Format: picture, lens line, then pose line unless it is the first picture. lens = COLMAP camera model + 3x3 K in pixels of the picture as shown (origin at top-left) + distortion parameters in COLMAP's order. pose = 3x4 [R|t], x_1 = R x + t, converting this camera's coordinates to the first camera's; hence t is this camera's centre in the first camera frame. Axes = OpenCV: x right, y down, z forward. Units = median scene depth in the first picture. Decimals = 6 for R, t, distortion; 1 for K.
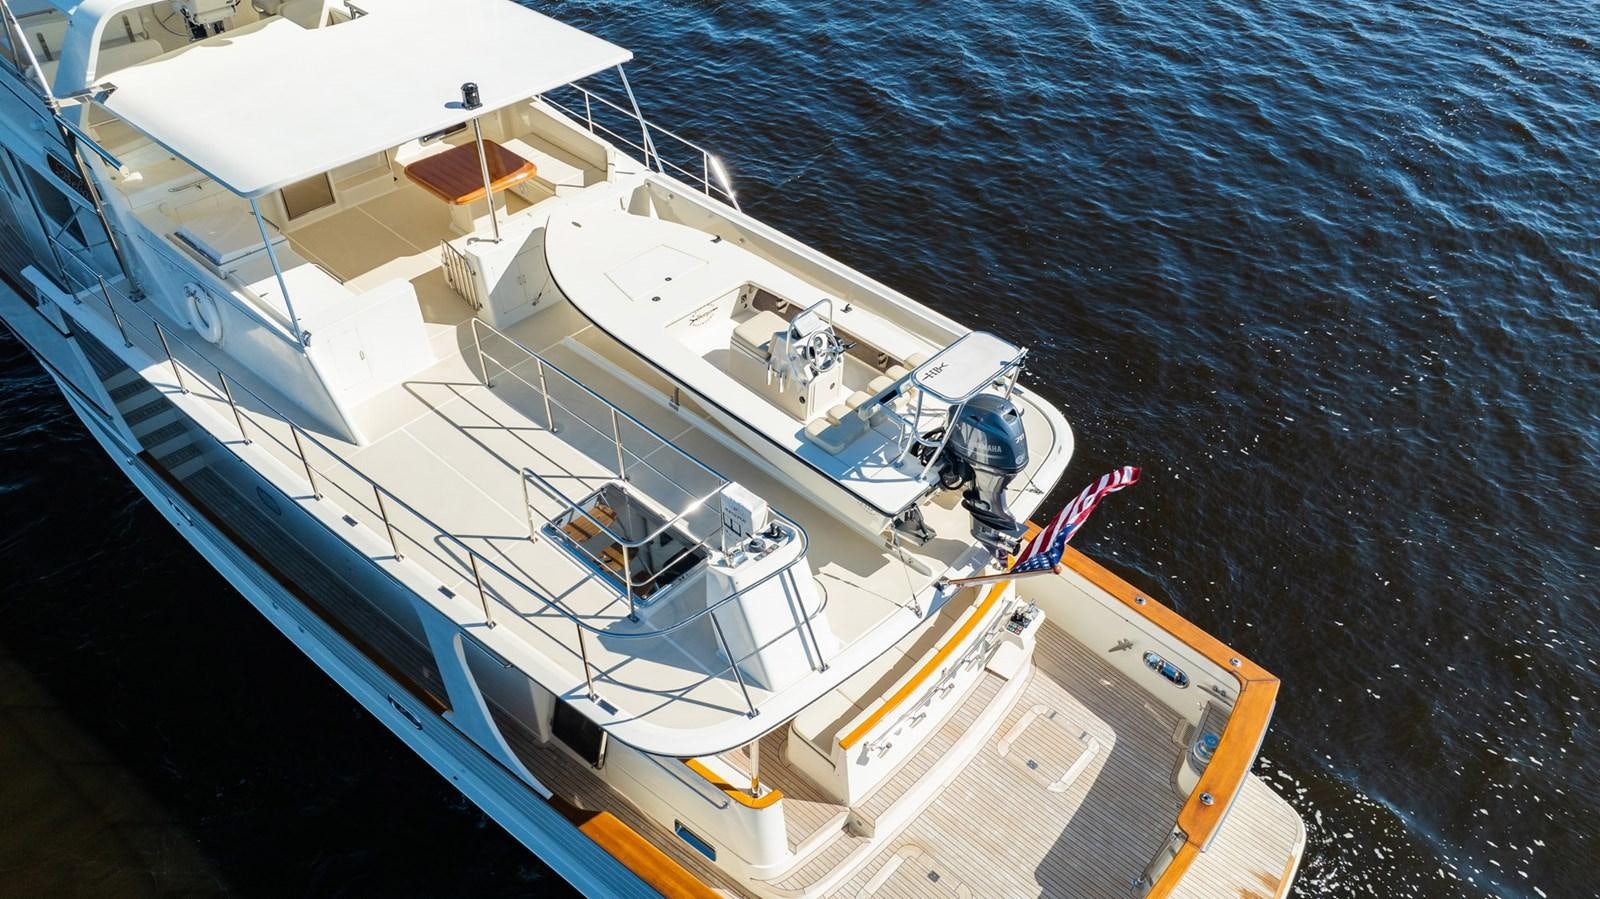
lens RADIAL K [[1195.2, 0, 800.0], [0, 1195.2, 449.5], [0, 0, 1]] dist [-0.000169, -0.000046]
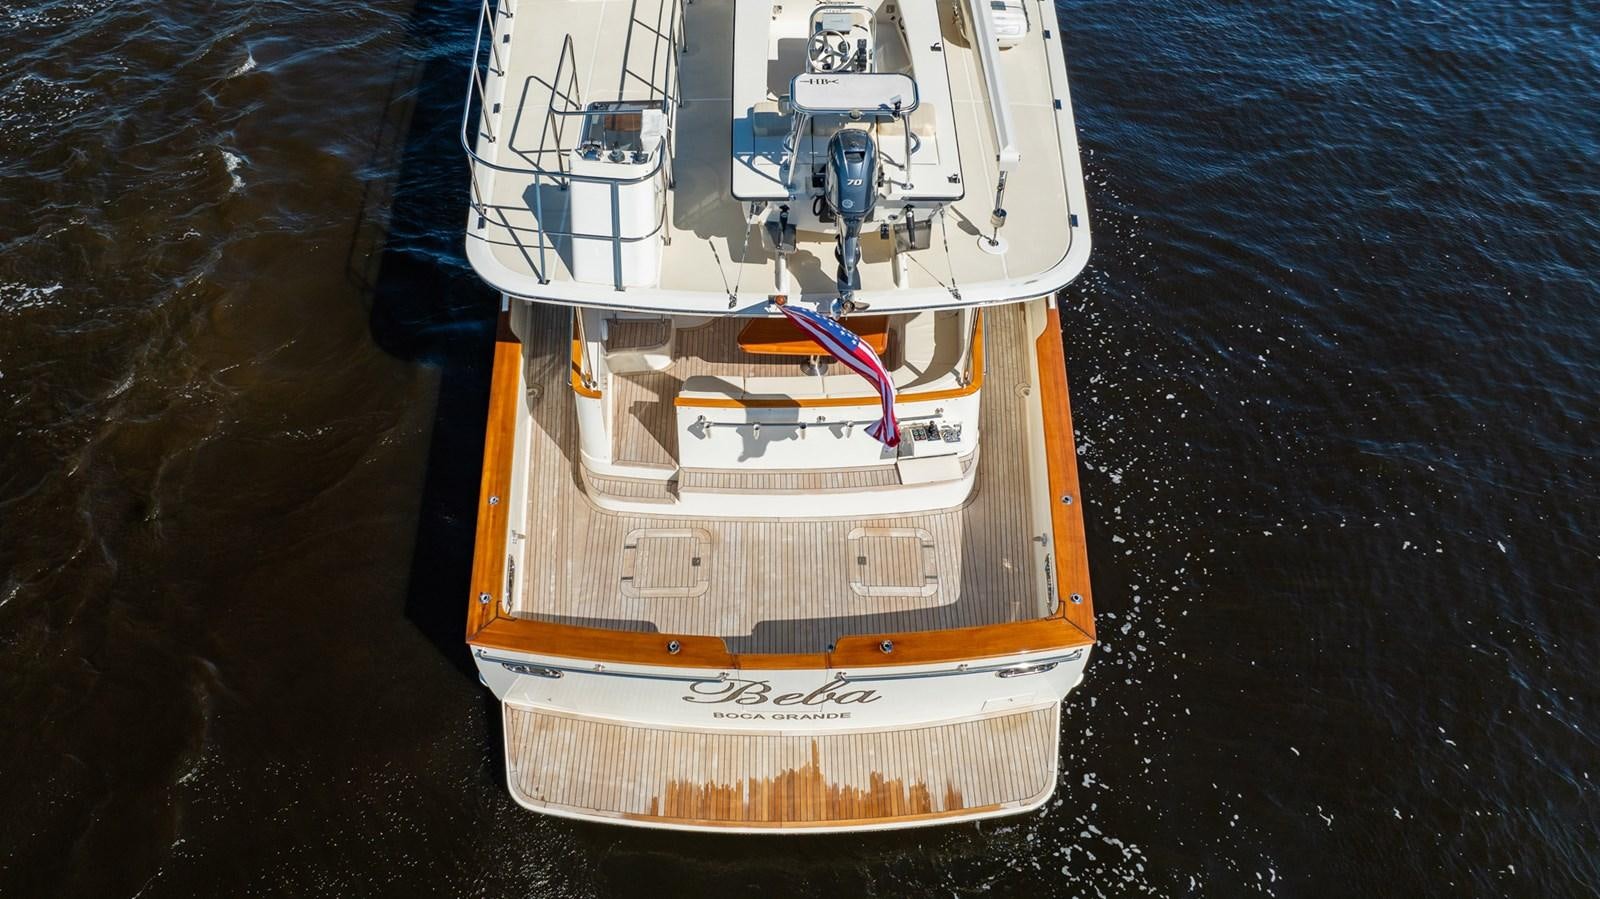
lens RADIAL K [[1195.2, 0, 800.0], [0, 1195.2, 449.5], [0, 0, 1]] dist [-0.000169, -0.000046]
pose [[0.657329, 0.528700, -0.537025, 0.703301], [-0.466085, 0.845185, 0.261586, -0.052233], [0.592186, 0.078351, 0.801983, 0.189526]]
